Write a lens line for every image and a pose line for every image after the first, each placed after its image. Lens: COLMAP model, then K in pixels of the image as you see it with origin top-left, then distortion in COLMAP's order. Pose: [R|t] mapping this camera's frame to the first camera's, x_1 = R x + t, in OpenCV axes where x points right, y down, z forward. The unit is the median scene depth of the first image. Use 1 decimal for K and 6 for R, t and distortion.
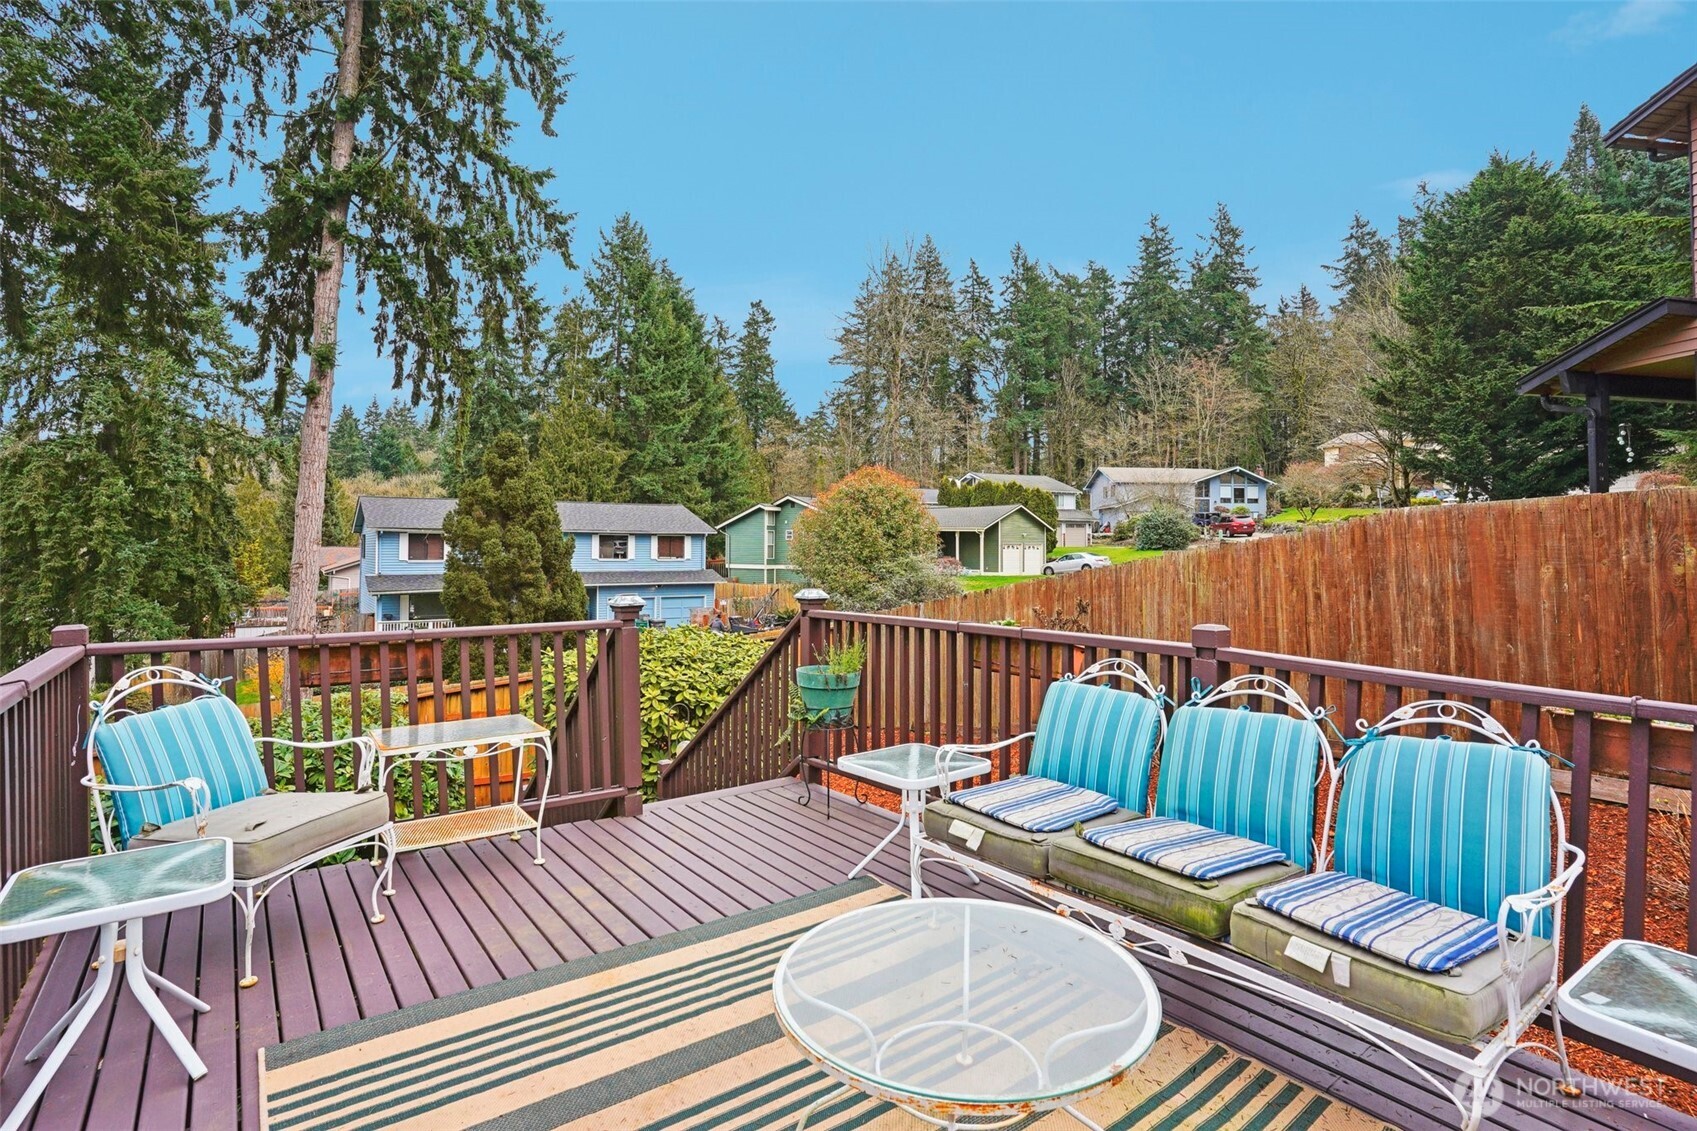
lens RADIAL K [[839.8, 0, 841.4], [0, 839.8, 561.1], [0, 0, 1]] dist [-0.037306, 0.001202]
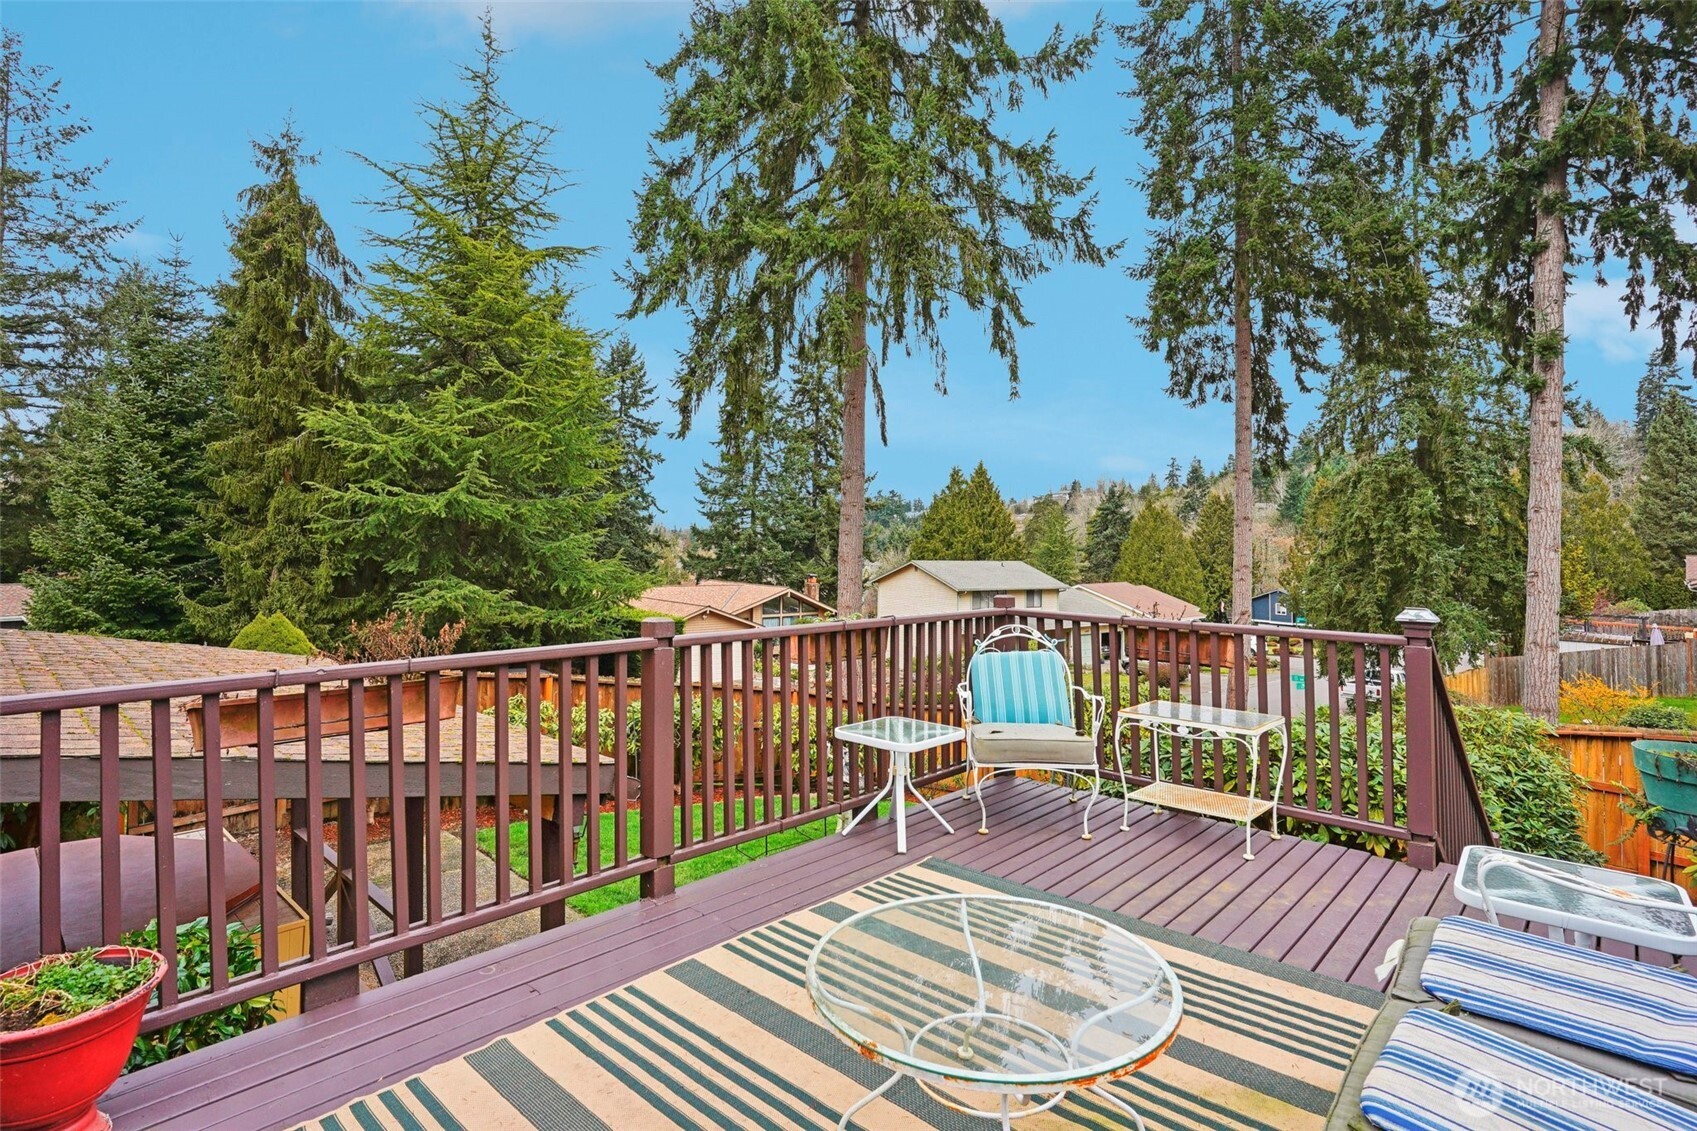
lens RADIAL K [[839.8, 0, 841.4], [0, 839.8, 561.1], [0, 0, 1]] dist [-0.037306, 0.001202]
pose [[0.195894, 0.019989, -0.980421, 0.094750], [-0.027295, 0.999516, 0.014925, -0.000992], [0.980245, 0.023837, 0.196345, 0.052520]]
